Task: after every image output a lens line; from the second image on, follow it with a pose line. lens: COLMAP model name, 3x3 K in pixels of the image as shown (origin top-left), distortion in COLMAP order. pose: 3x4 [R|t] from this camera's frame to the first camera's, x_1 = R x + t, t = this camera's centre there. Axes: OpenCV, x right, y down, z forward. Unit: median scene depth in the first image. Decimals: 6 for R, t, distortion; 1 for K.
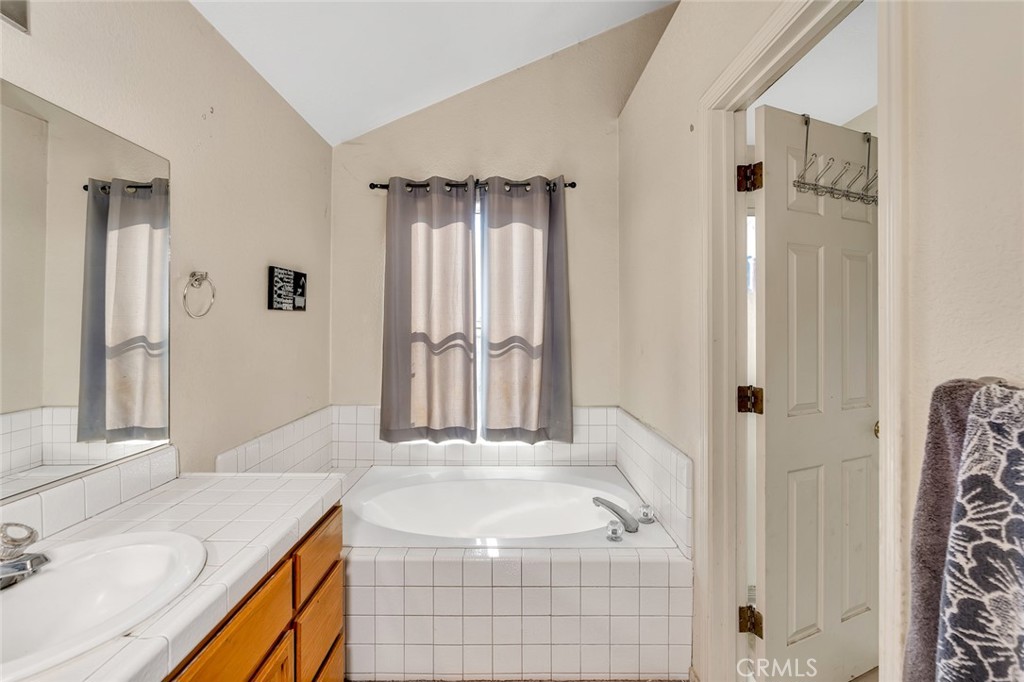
lens RADIAL K [[474.1, 0, 511.1], [0, 474.1, 327.1], [0, 0, 1]] dist [-0.000132, 0.000561]
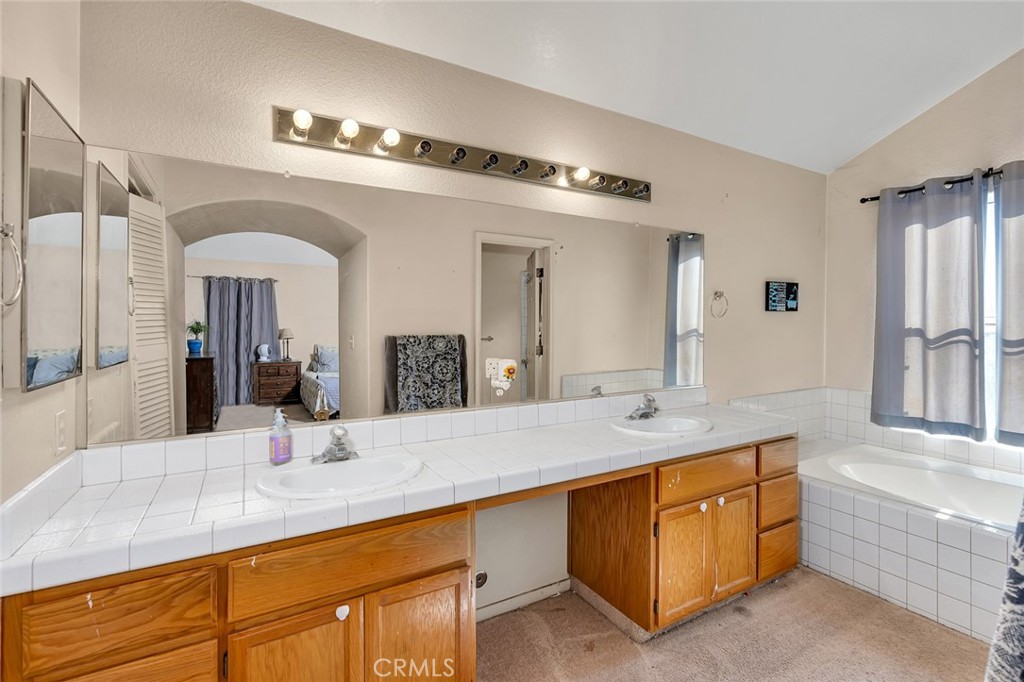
lens RADIAL K [[474.1, 0, 511.1], [0, 474.1, 327.1], [0, 0, 1]] dist [-0.000132, 0.000561]
pose [[0.501125, 0.006346, -0.865352, 0.278720], [-0.000107, 0.999974, 0.007271, 0.001525], [0.865375, -0.003551, 0.501112, -0.320102]]
